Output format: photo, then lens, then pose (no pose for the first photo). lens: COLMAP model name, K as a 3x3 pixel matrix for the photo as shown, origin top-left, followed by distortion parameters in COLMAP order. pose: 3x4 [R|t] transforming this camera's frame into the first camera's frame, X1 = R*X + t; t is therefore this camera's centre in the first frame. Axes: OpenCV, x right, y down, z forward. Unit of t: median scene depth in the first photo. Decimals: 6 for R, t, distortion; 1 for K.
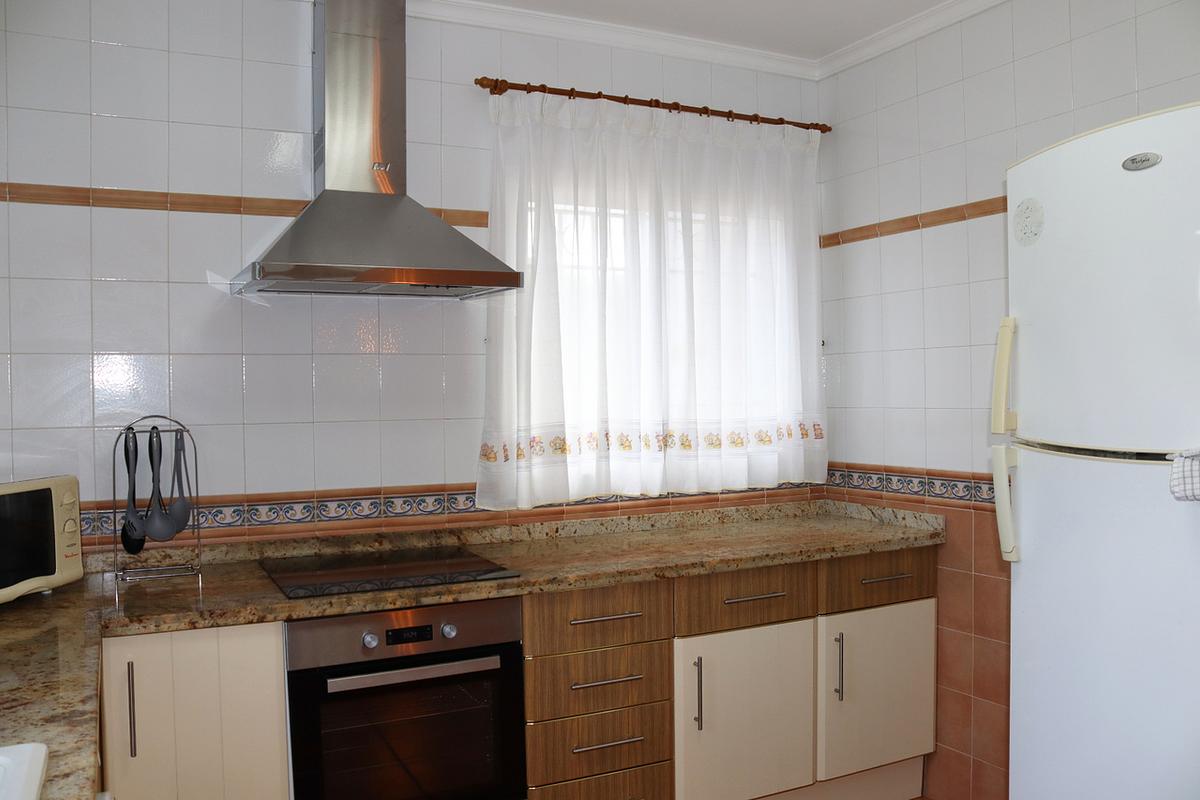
lens RADIAL K [[1000.4, 0, 611.1], [0, 1000.4, 401.0], [0, 0, 1]] dist [-0.174477, 0.164693]
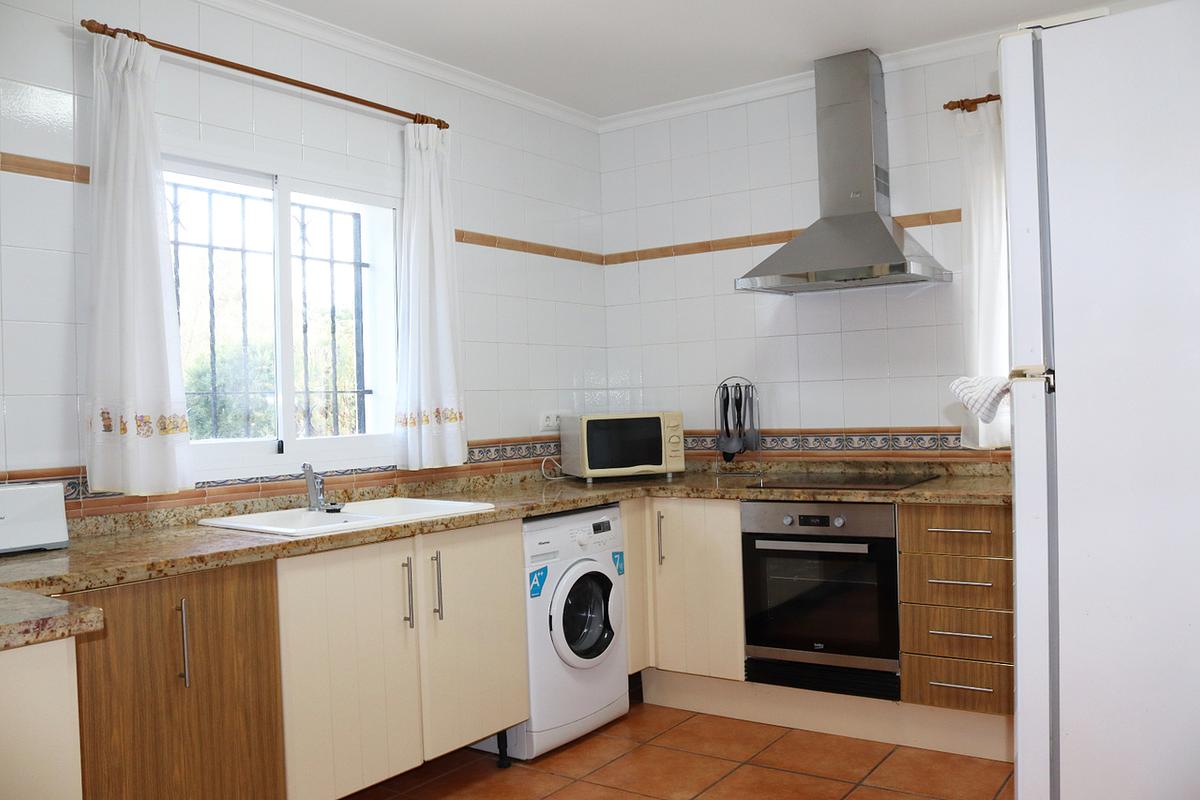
lens RADIAL K [[1000.4, 0, 611.1], [0, 1000.4, 401.0], [0, 0, 1]] dist [-0.174477, 0.164693]
pose [[0.468406, -0.001440, -0.883512, 0.866721], [0.018103, 0.999804, 0.007968, 0.037381], [0.883328, -0.019726, 0.468340, 0.039608]]
